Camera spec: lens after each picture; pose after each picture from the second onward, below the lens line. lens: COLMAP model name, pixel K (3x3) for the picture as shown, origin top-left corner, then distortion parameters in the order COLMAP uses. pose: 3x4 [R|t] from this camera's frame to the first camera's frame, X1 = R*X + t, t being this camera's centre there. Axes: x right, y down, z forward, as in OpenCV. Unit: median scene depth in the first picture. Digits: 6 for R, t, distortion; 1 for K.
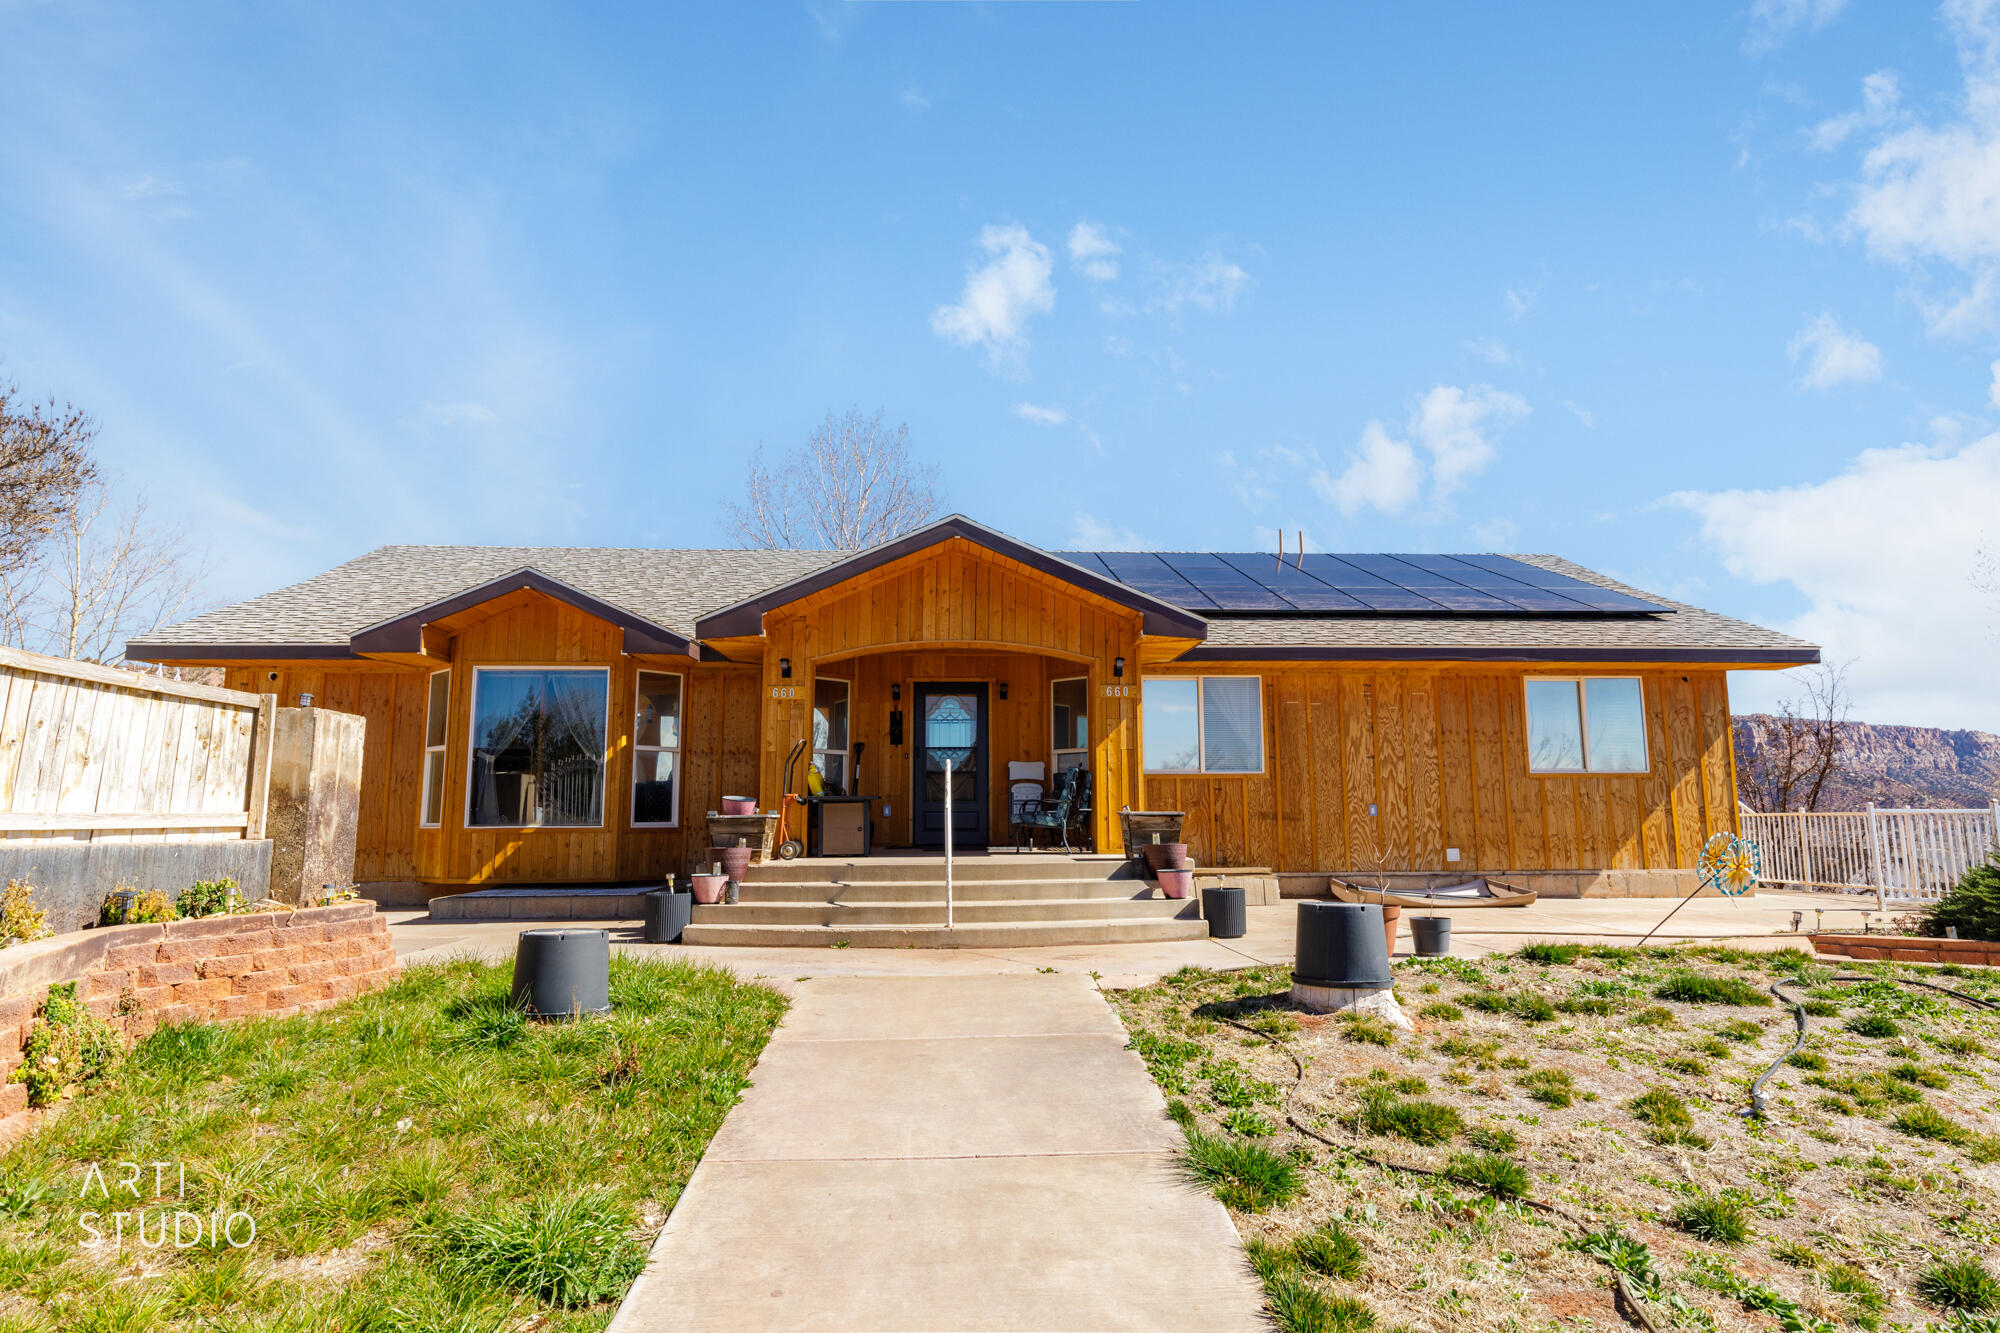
lens RADIAL K [[1159.2, 0, 1001.8], [0, 1159.2, 650.5], [0, 0, 1]] dist [0.005676, -0.000201]
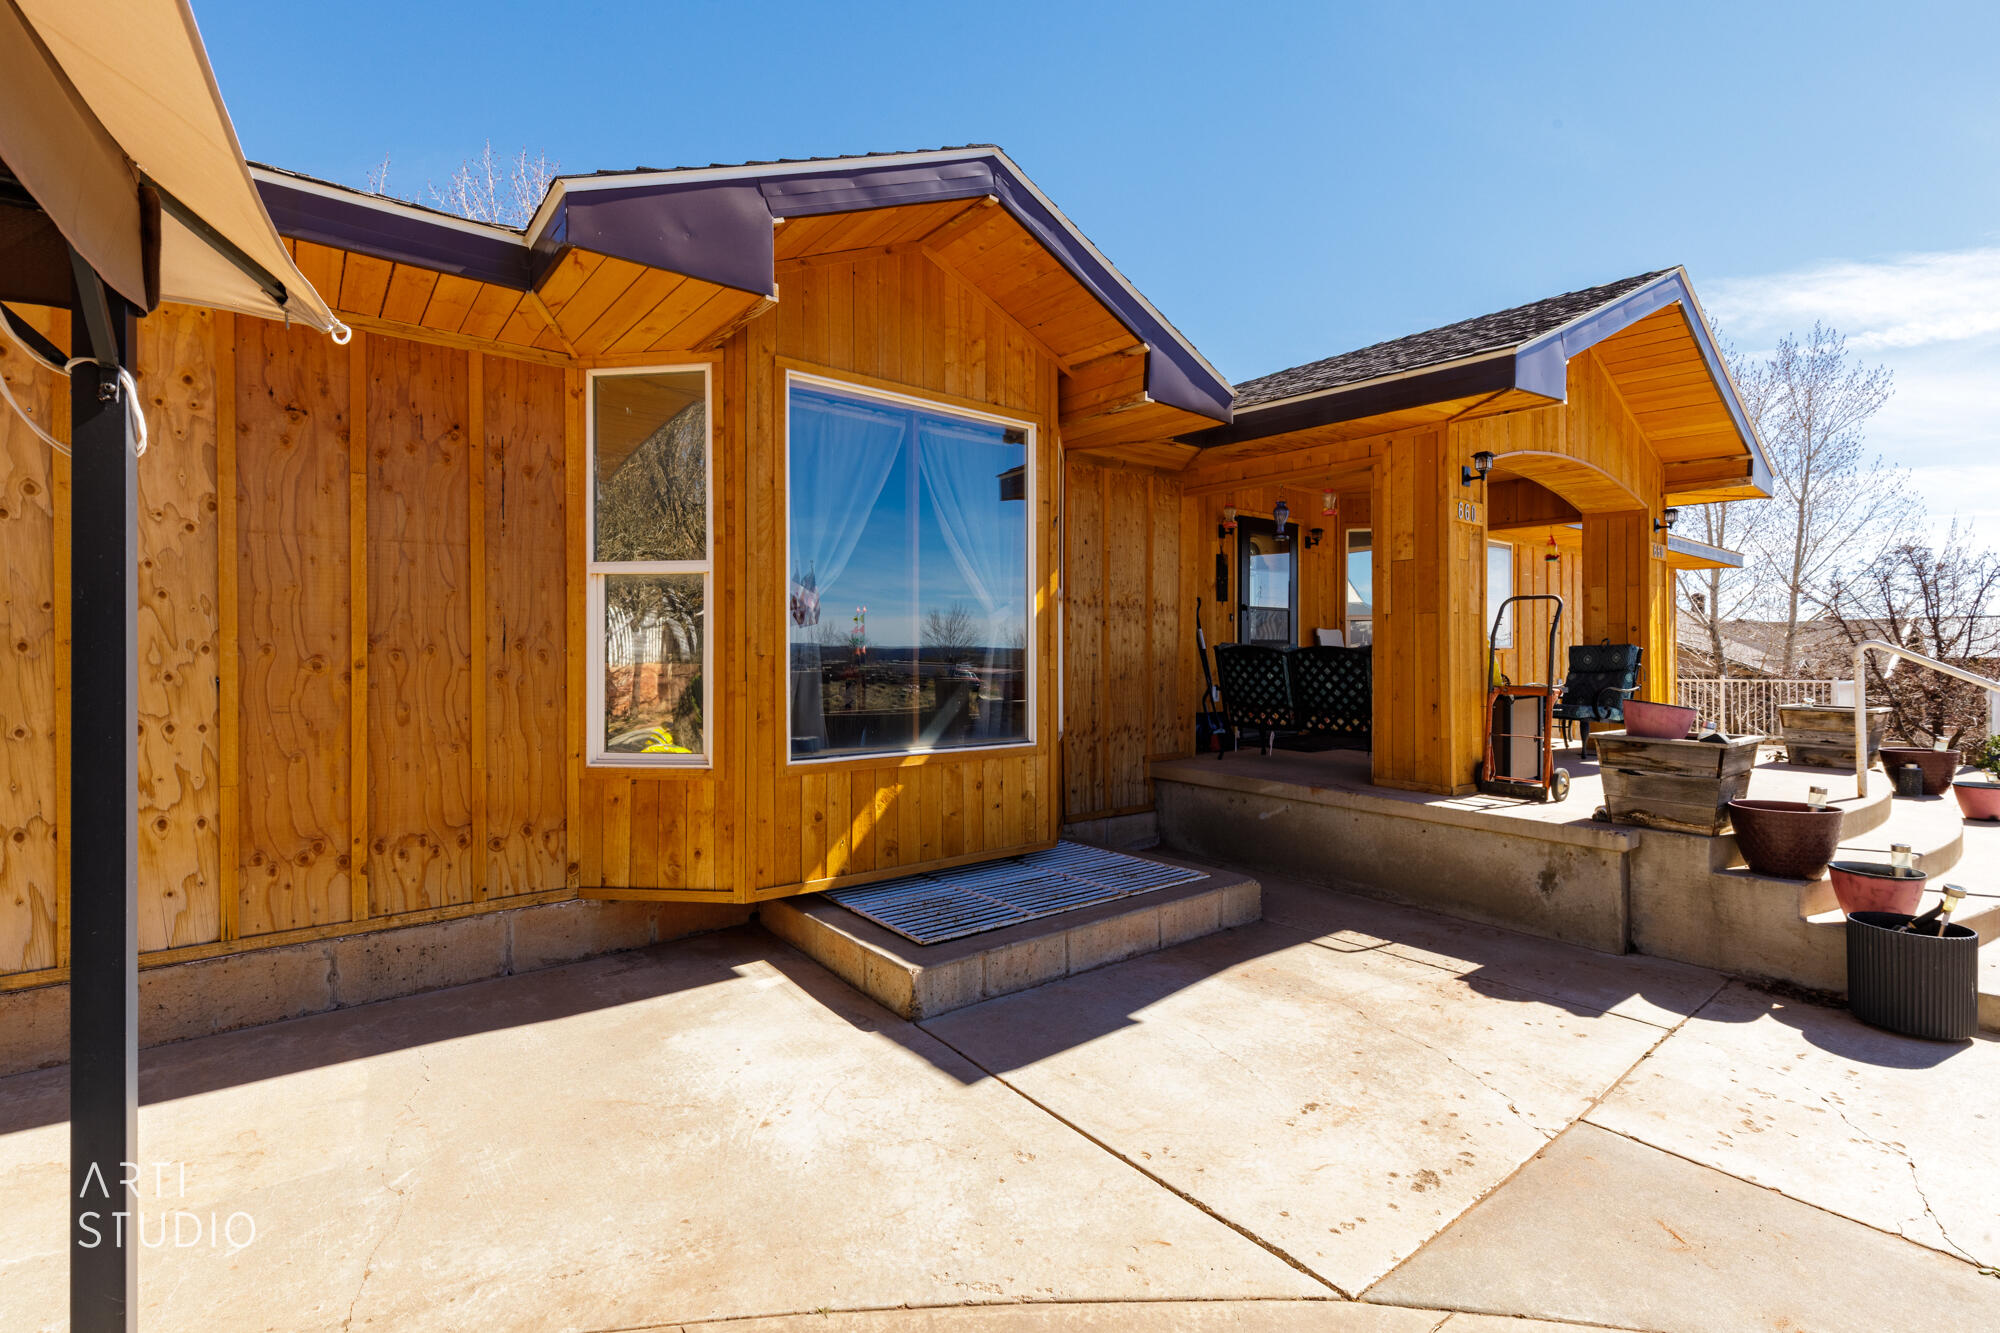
lens RADIAL K [[911.8, 0, 994.7], [0, 911.8, 657.2], [0, 0, 1]] dist [0.004258, 0.000537]
pose [[0.804600, 0.003149, 0.593809, -0.535578], [-0.083610, 0.990625, 0.108036, 0.066303], [-0.587901, -0.136574, 0.797320, 0.631831]]
